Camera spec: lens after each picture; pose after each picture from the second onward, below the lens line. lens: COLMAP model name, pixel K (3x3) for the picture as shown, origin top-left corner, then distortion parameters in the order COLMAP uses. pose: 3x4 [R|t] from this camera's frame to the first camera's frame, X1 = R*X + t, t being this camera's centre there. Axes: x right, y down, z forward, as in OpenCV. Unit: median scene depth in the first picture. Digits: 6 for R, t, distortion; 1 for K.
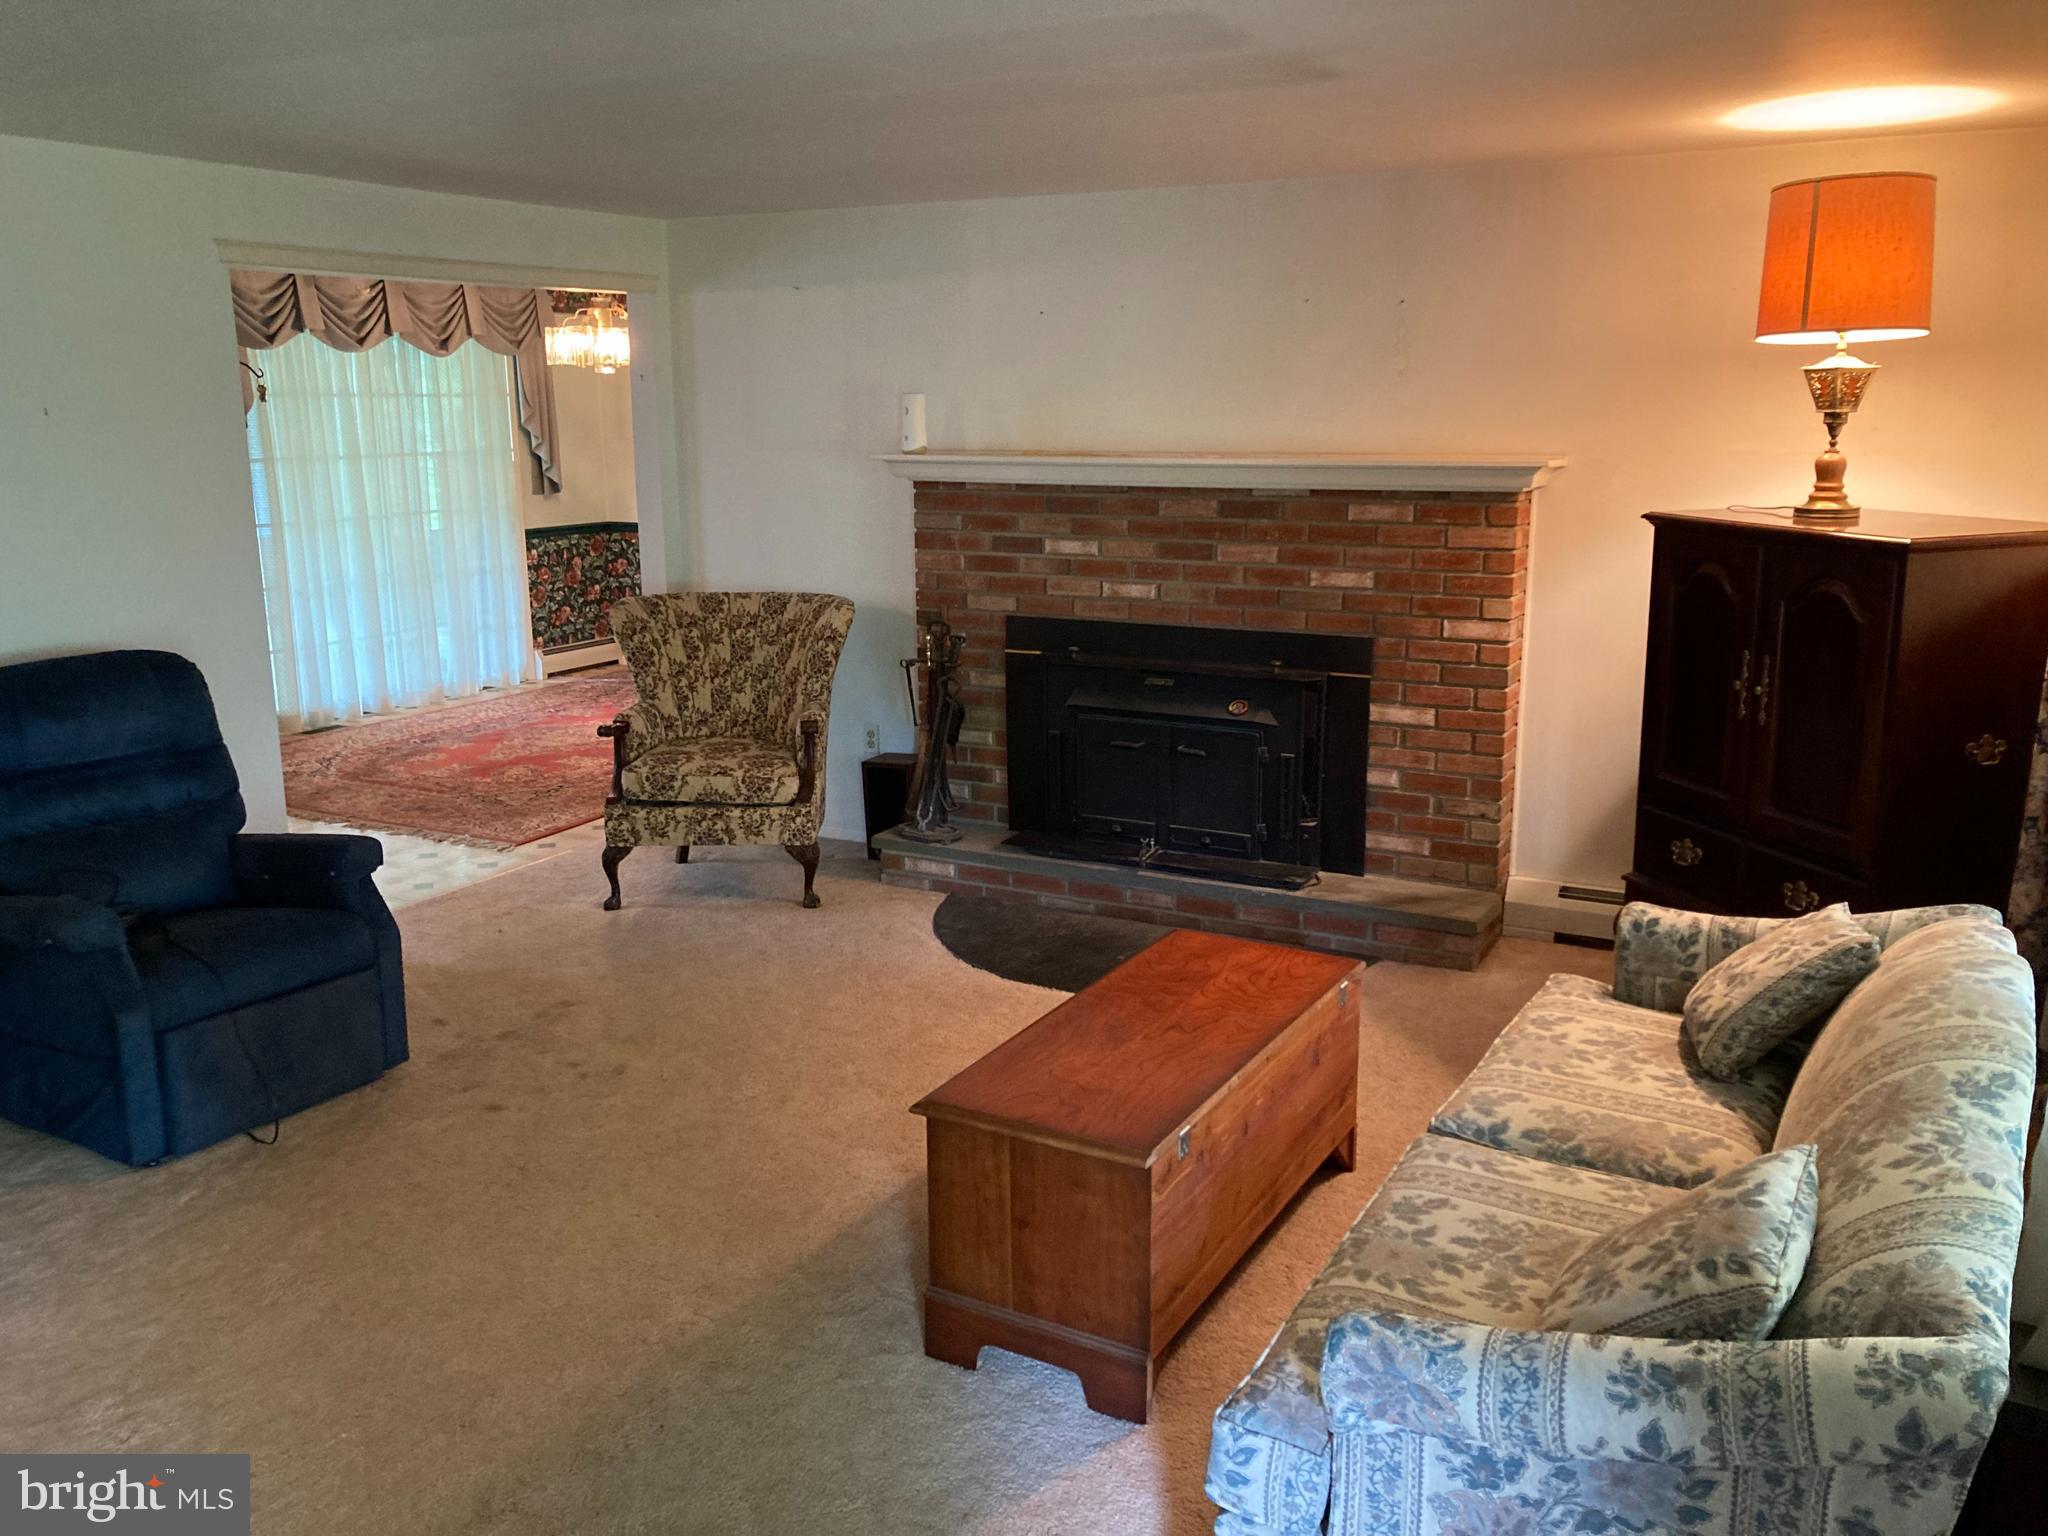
lens RADIAL K [[1670.9, 0, 1021.2], [0, 1670.9, 762.3], [0, 0, 1]] dist [0.026039, -0.072439]
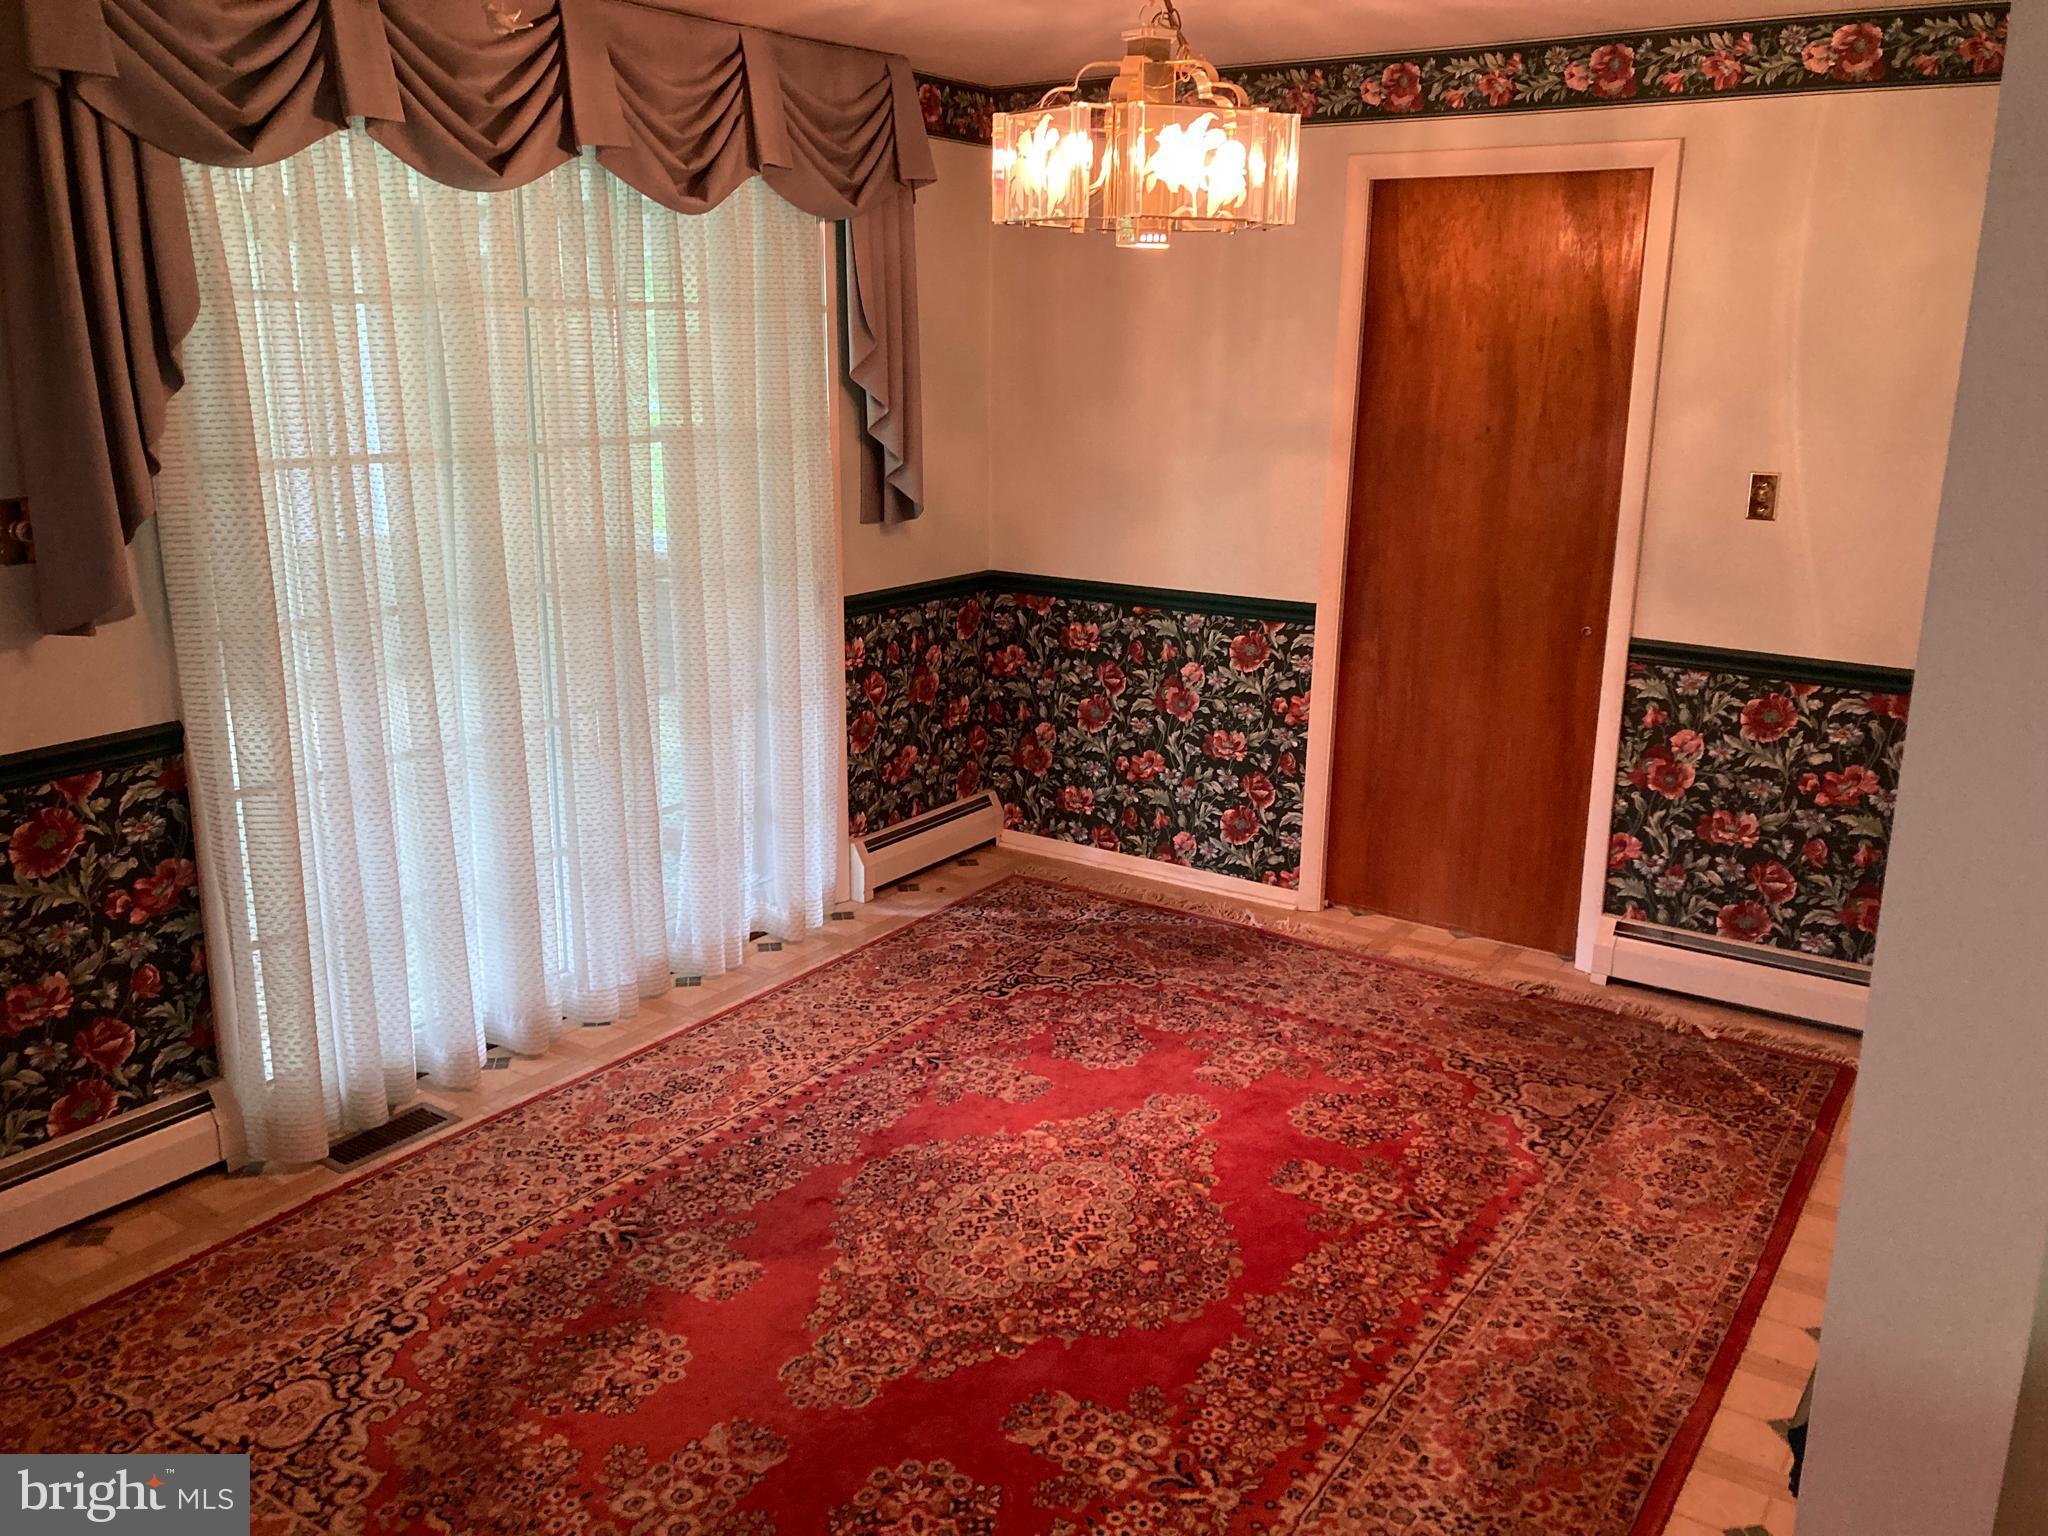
lens RADIAL K [[1670.9, 0, 1030.8], [0, 1670.9, 782.7], [0, 0, 1]] dist [0.026039, -0.072439]
pose [[0.993626, 0.044348, -0.103636, -0.197762], [-0.039673, 0.998119, 0.046741, -0.114301], [0.105514, -0.042332, 0.993516, 0.546942]]
